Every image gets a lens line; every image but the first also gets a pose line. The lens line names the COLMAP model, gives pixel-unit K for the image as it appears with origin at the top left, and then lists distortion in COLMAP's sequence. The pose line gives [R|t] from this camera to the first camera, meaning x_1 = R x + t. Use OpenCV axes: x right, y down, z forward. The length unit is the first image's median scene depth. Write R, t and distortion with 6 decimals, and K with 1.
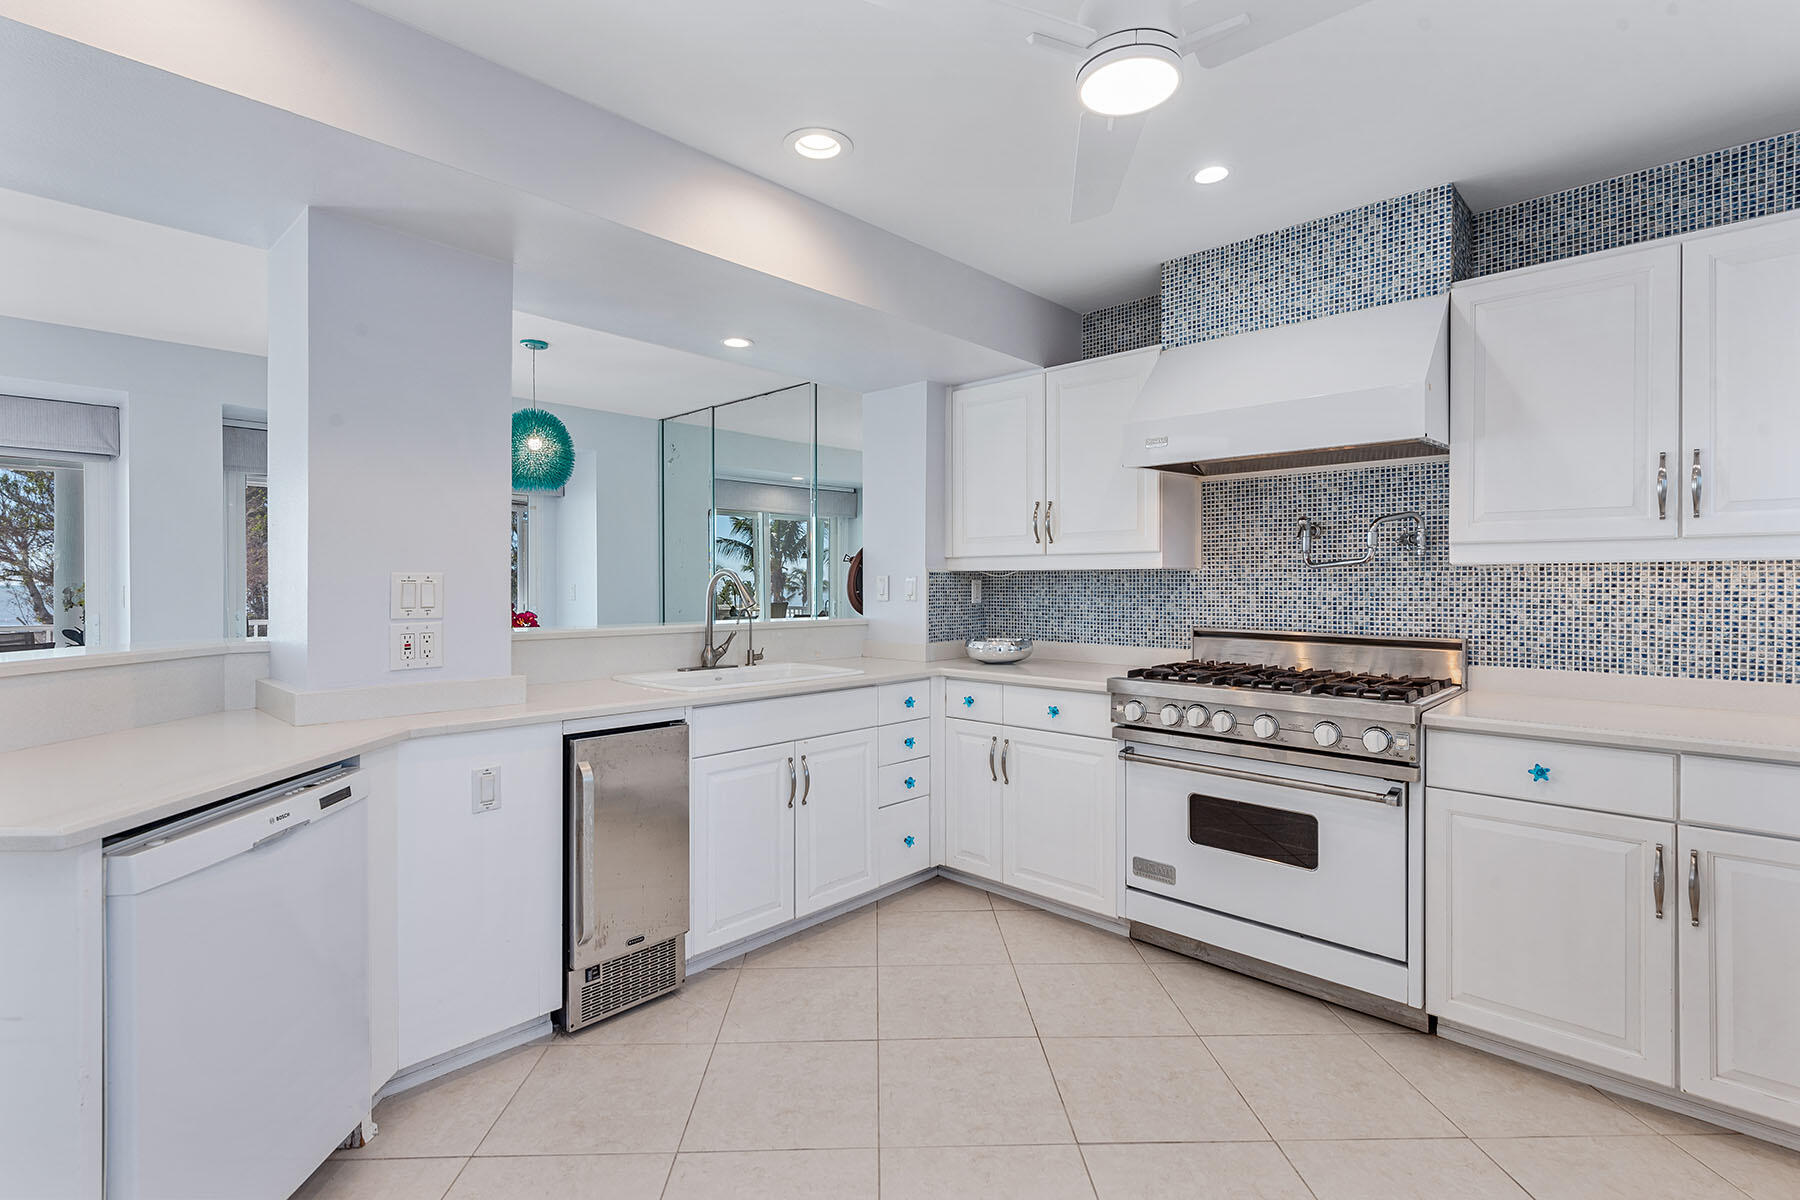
lens RADIAL K [[852.6, 0, 900.0], [0, 852.6, 600.0], [0, 0, 1]] dist [-0.027977, -0.000048]
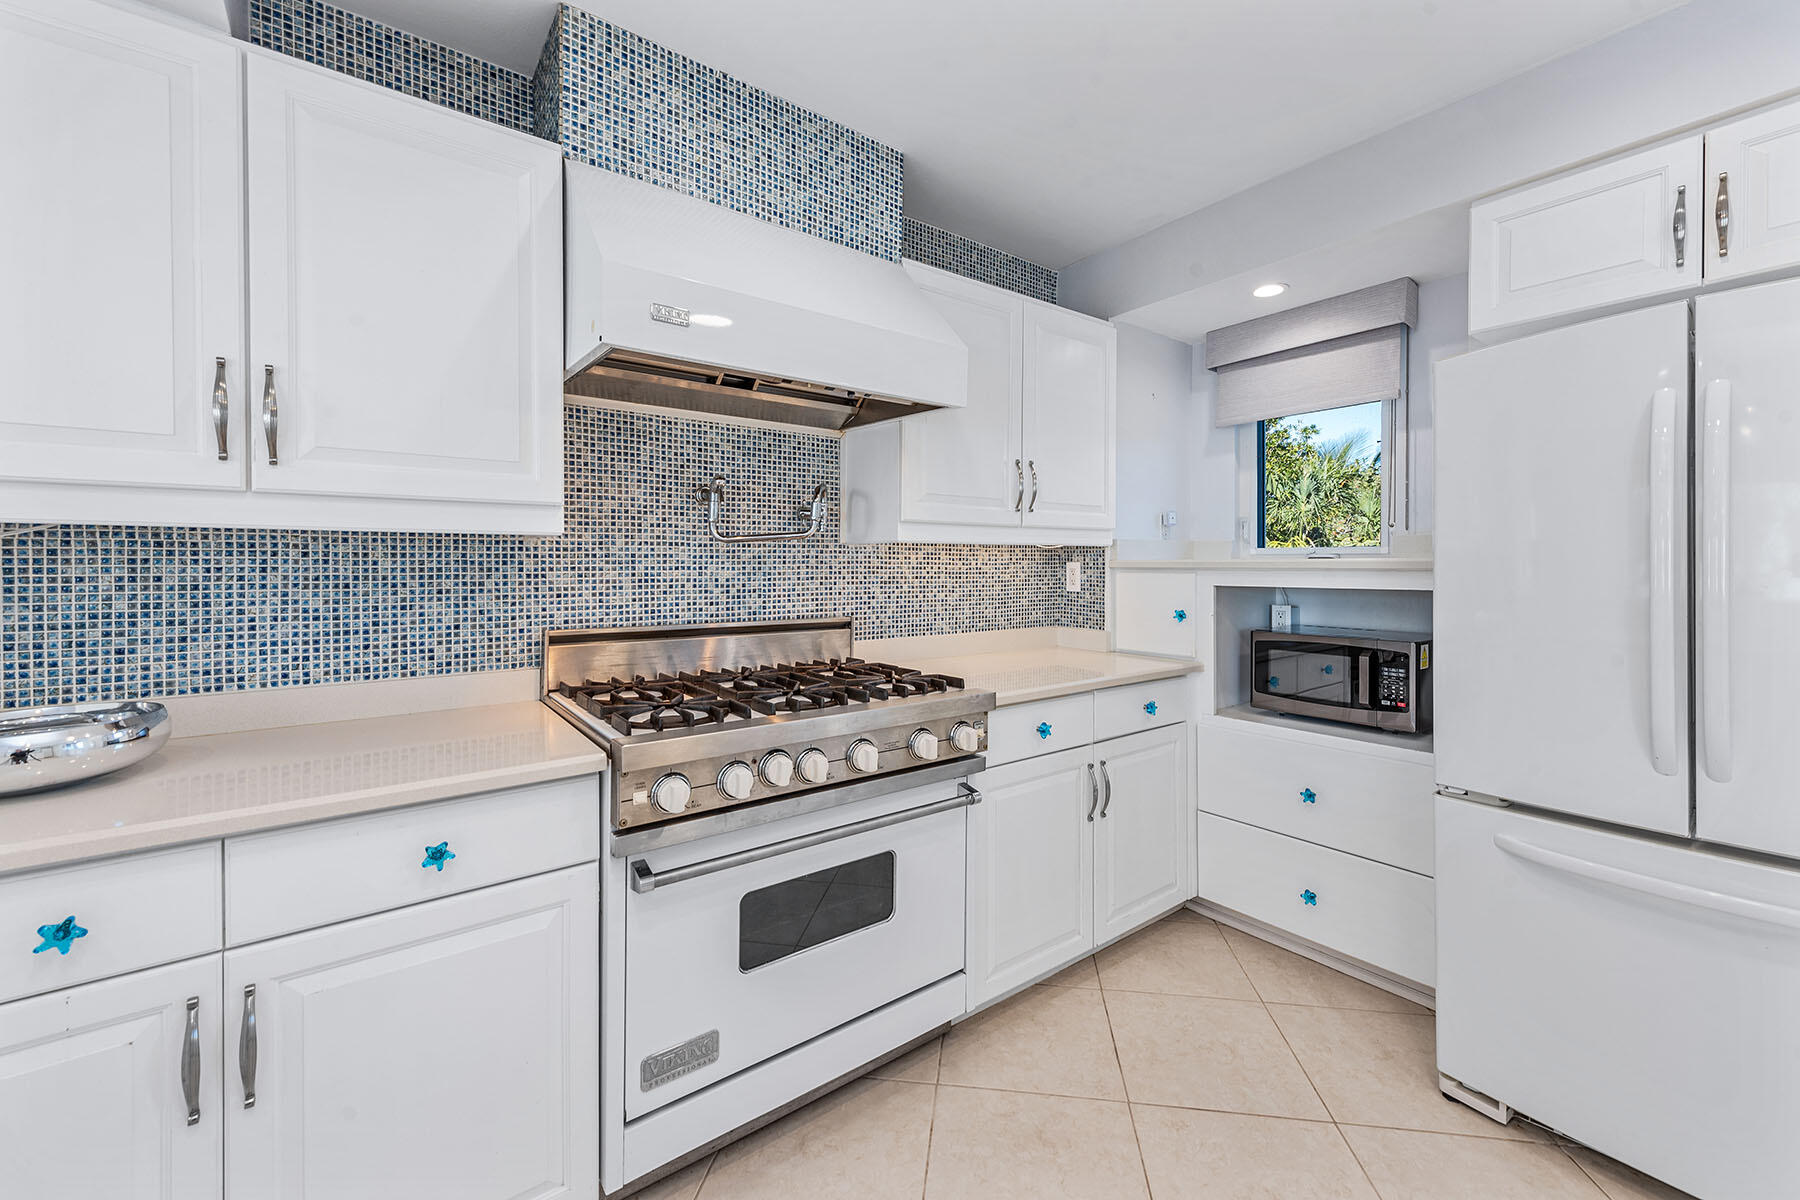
lens RADIAL K [[707.3, 0, 903.9], [0, 707.3, 570.7], [0, 0, 1]] dist [0.001250, -0.000021]
pose [[0.158123, -0.011768, 0.987349, -0.153294], [0.017481, 0.999806, 0.009117, -0.015259], [-0.987265, 0.015818, 0.158298, 0.807700]]
